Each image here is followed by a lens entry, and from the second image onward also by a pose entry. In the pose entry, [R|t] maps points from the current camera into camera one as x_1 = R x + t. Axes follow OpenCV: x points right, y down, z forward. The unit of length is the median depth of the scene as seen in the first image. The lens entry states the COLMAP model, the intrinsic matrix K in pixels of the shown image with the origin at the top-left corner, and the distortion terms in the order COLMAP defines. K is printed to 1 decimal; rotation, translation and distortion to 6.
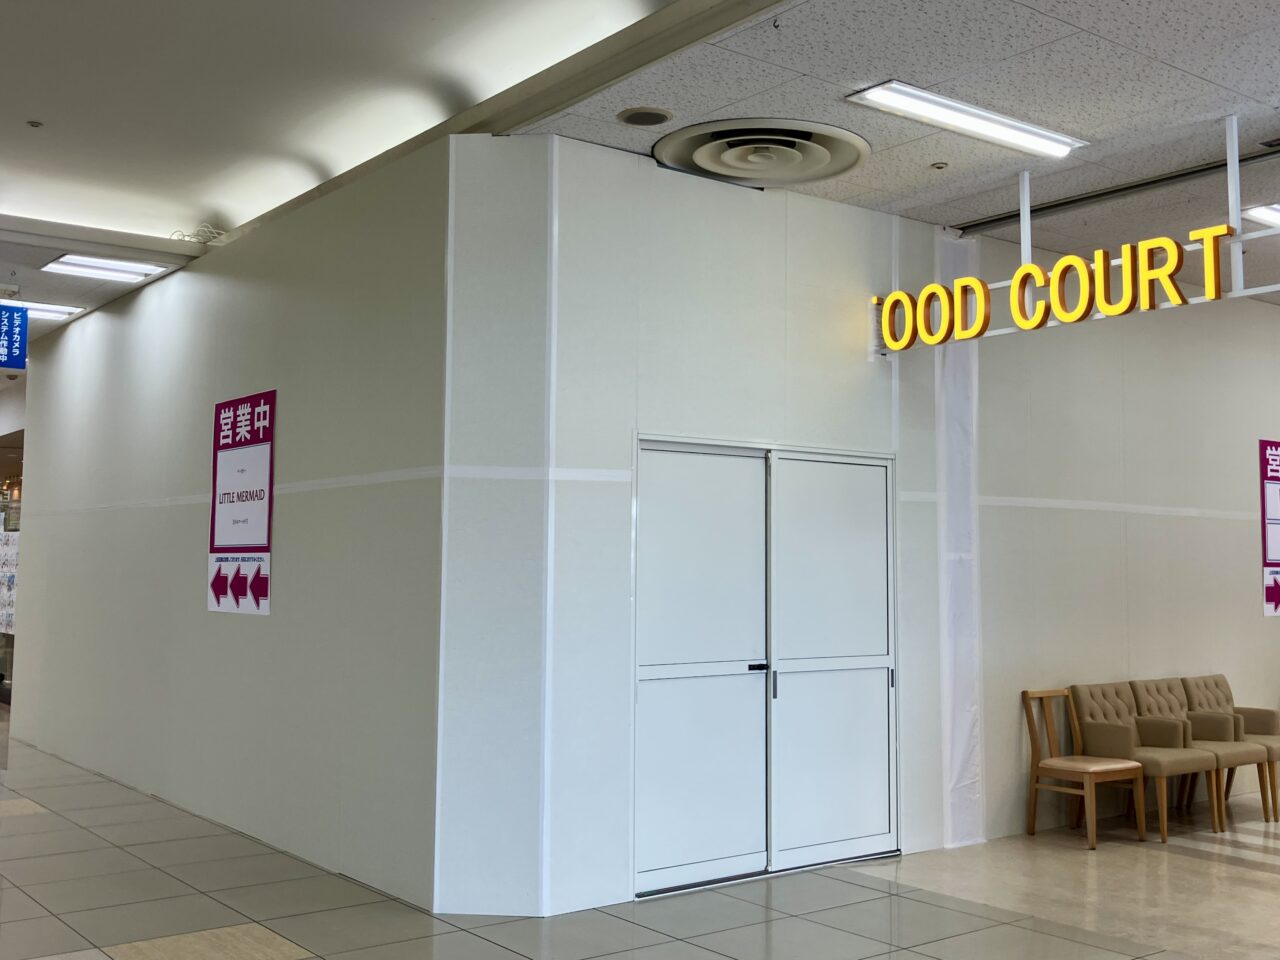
lens RADIAL K [[1284.5, 0, 640.0], [0, 1284.5, 480.0], [0, 0, 1]] dist [0.006165, 0.000640]
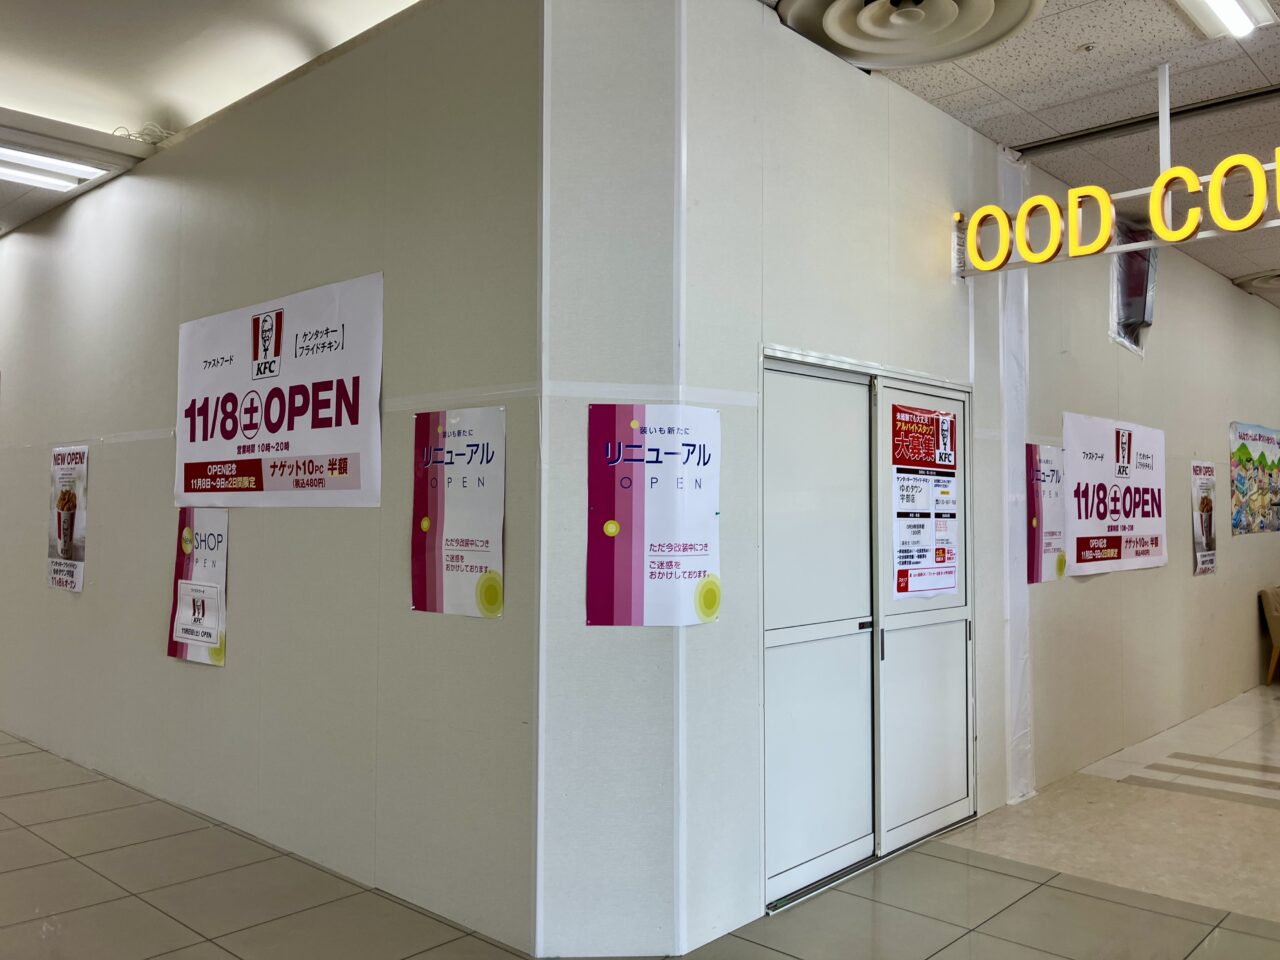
lens RADIAL K [[1051.0, 0, 640.0], [0, 1051.0, 480.0], [0, 0, 1]] dist [0.004322, -0.000419]
pose [[0.987936, 0.000412, 0.154862, -0.167334], [-0.006427, 0.999244, 0.038342, 0.020609], [-0.154730, -0.038874, 0.987192, 0.318108]]
